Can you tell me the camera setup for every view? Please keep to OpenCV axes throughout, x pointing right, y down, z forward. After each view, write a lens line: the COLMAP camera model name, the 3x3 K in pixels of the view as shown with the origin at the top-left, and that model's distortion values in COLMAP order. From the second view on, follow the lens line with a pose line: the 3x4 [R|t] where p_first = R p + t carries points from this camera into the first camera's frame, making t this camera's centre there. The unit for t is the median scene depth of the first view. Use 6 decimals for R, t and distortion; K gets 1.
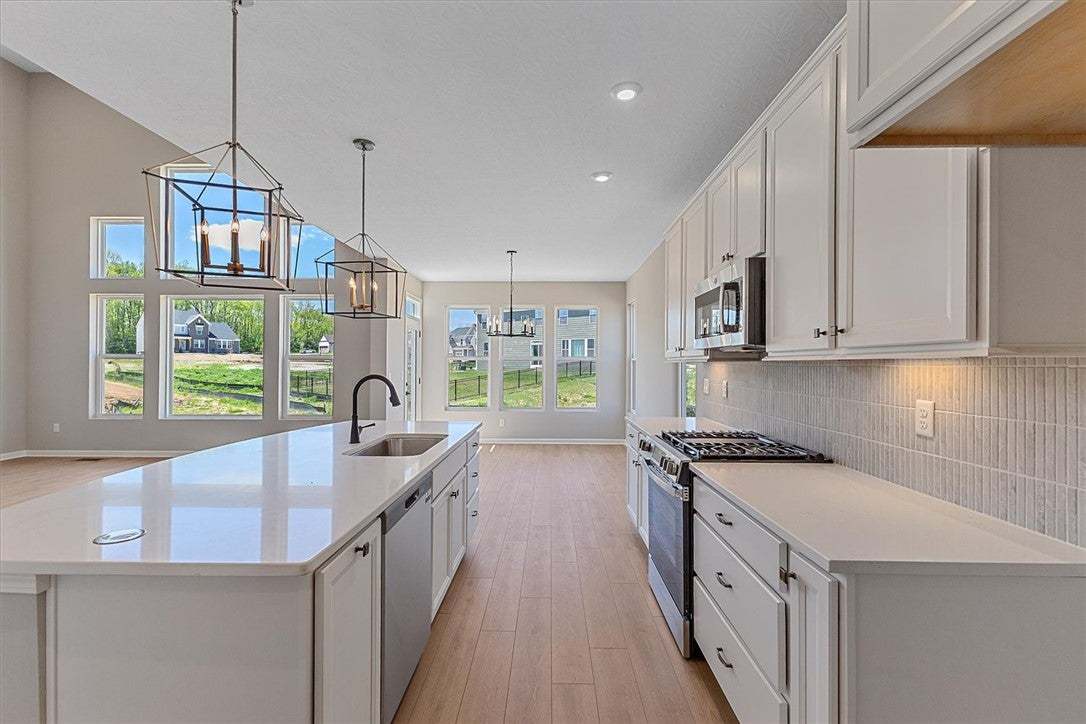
lens RADIAL K [[471.2, 0, 543.6], [0, 471.2, 347.7], [0, 0, 1]] dist [0.000830, 0.000028]
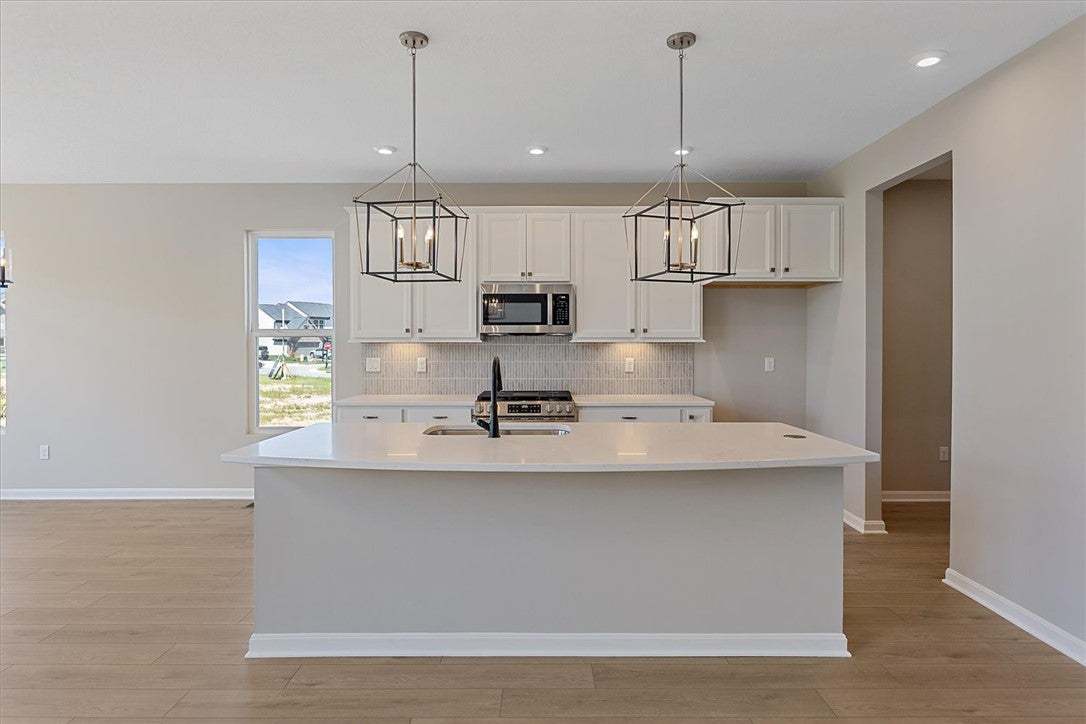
lens RADIAL K [[585.9, 0, 543.0], [0, 585.9, 362.0], [0, 0, 1]] dist [-0.012091, -0.000806]
pose [[-0.015242, -0.027602, 0.999503, -1.471468], [-0.034979, 0.999022, 0.027055, 0.035103], [-0.999272, -0.034550, -0.016192, 0.922383]]
